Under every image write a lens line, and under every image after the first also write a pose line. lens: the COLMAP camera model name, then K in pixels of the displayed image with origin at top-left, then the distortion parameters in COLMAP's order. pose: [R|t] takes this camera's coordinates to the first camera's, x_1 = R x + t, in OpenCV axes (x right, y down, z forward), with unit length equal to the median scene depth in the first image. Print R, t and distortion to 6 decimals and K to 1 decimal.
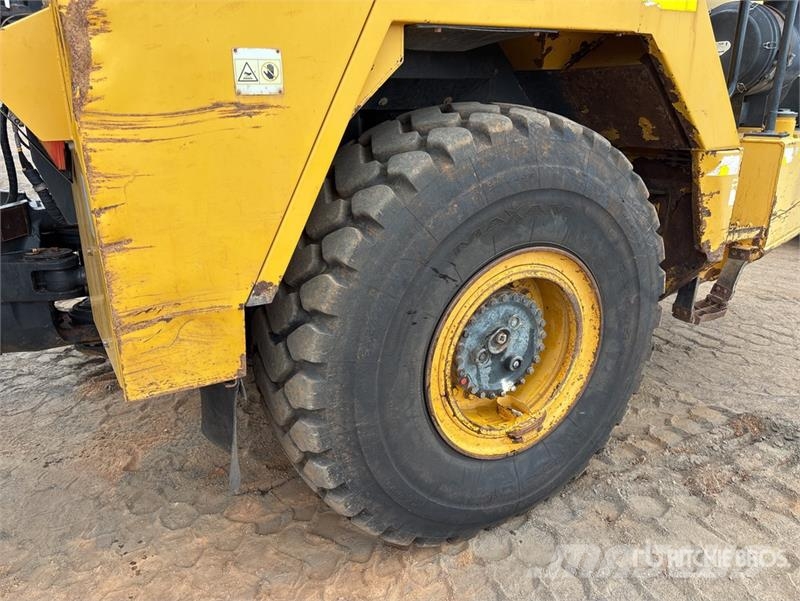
lens RADIAL K [[620.3, 0, 400.0], [0, 620.3, 300.5], [0, 0, 1]] dist [0.050284, -0.065746]
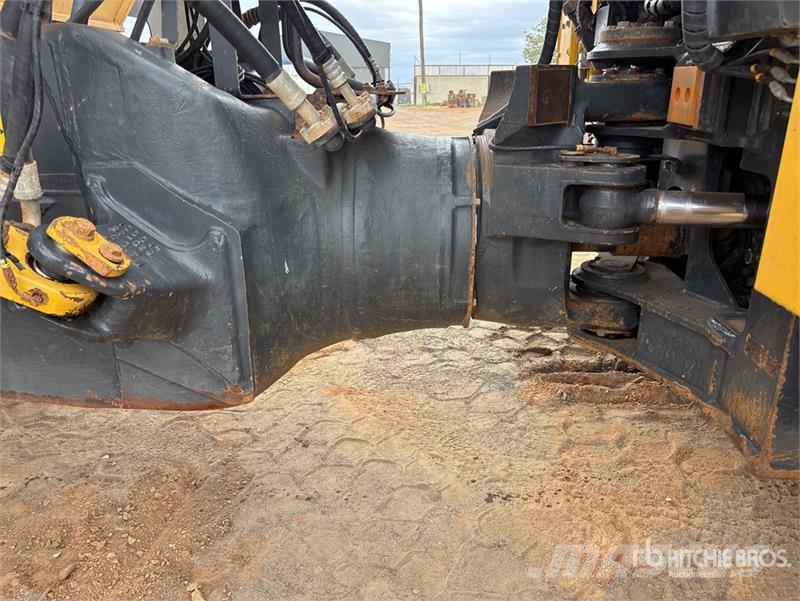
lens RADIAL K [[620.3, 0, 400.0], [0, 620.3, 300.5], [0, 0, 1]] dist [0.050284, -0.065746]
pose [[0.830705, 0.179736, -0.526900, -0.286427], [-0.182765, 0.982040, 0.046847, 0.038962], [0.525857, 0.057383, 0.848635, 0.328593]]
